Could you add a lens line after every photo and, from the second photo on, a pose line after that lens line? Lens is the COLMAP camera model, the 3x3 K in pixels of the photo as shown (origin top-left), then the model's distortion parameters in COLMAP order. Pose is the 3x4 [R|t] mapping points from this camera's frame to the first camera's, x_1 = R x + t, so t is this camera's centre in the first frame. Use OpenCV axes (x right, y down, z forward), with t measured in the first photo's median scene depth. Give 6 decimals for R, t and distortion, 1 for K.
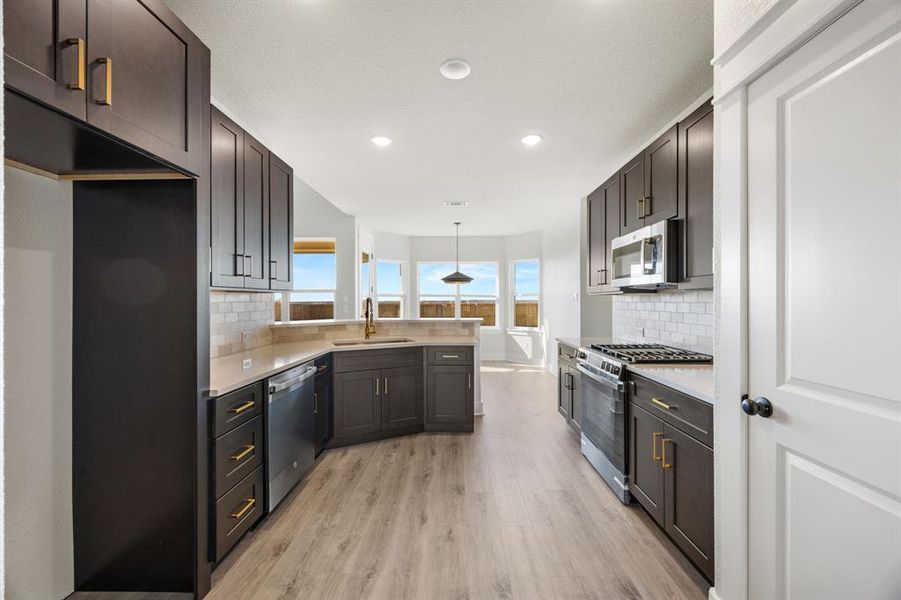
lens RADIAL K [[346.7, 0, 451.4], [0, 346.7, 302.8], [0, 0, 1]] dist [0.001470, 0.000212]
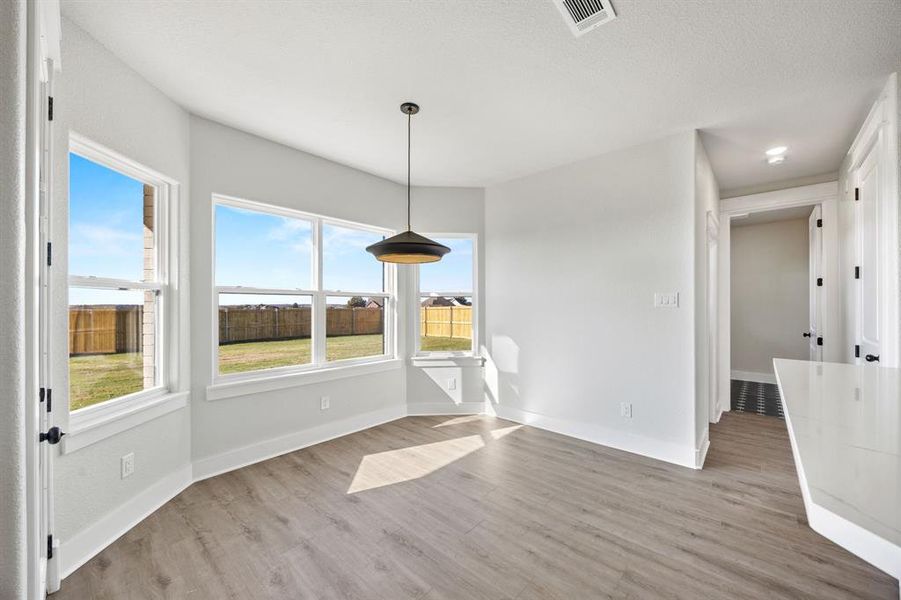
lens RADIAL K [[346.7, 0, 451.4], [0, 346.7, 302.8], [0, 0, 1]] dist [0.001470, 0.000212]
pose [[0.659004, 0.004883, 0.752123, -0.224387], [0.004448, 0.999936, -0.010389, -0.003747], [-0.752126, 0.010192, 0.658941, 0.654927]]
